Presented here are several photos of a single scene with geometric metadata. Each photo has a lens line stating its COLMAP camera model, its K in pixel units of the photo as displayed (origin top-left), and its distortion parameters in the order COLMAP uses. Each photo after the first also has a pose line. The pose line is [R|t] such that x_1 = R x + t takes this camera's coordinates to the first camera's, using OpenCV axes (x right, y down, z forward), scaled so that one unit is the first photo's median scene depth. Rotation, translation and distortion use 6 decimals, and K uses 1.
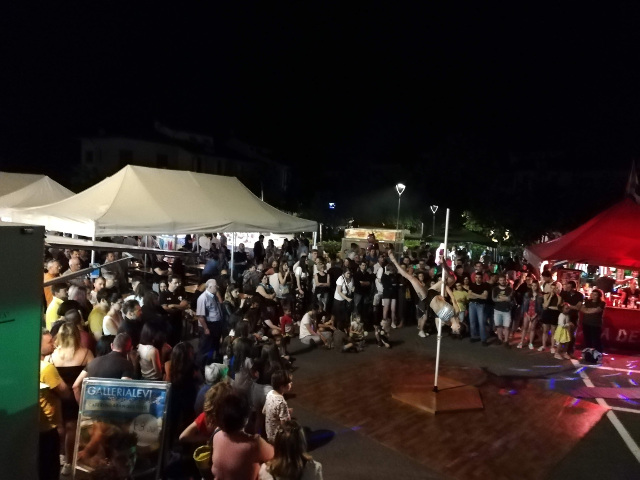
lens RADIAL K [[480.3, 0, 324.4], [0, 480.3, 239.7], [0, 0, 1]] dist [0.050659, -0.074324]
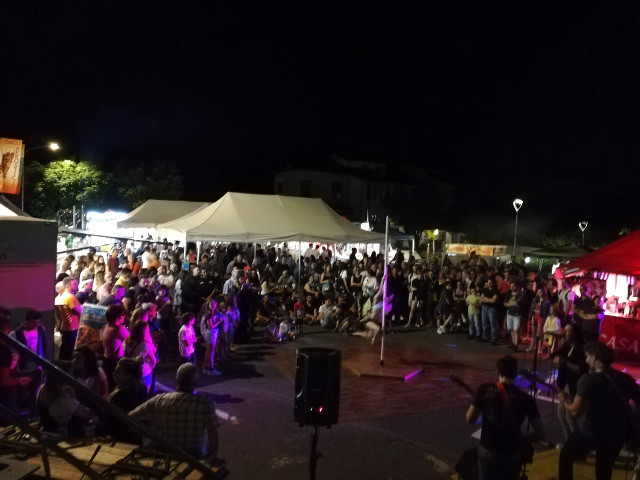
lens RADIAL K [[480.3, 0, 324.4], [0, 480.3, 239.7], [0, 0, 1]] dist [0.050659, -0.074324]
pose [[0.917800, -0.000757, -0.397043, 0.406492], [-0.018886, 0.998783, -0.045561, 0.038123], [0.396594, 0.049314, 0.916669, -0.137729]]
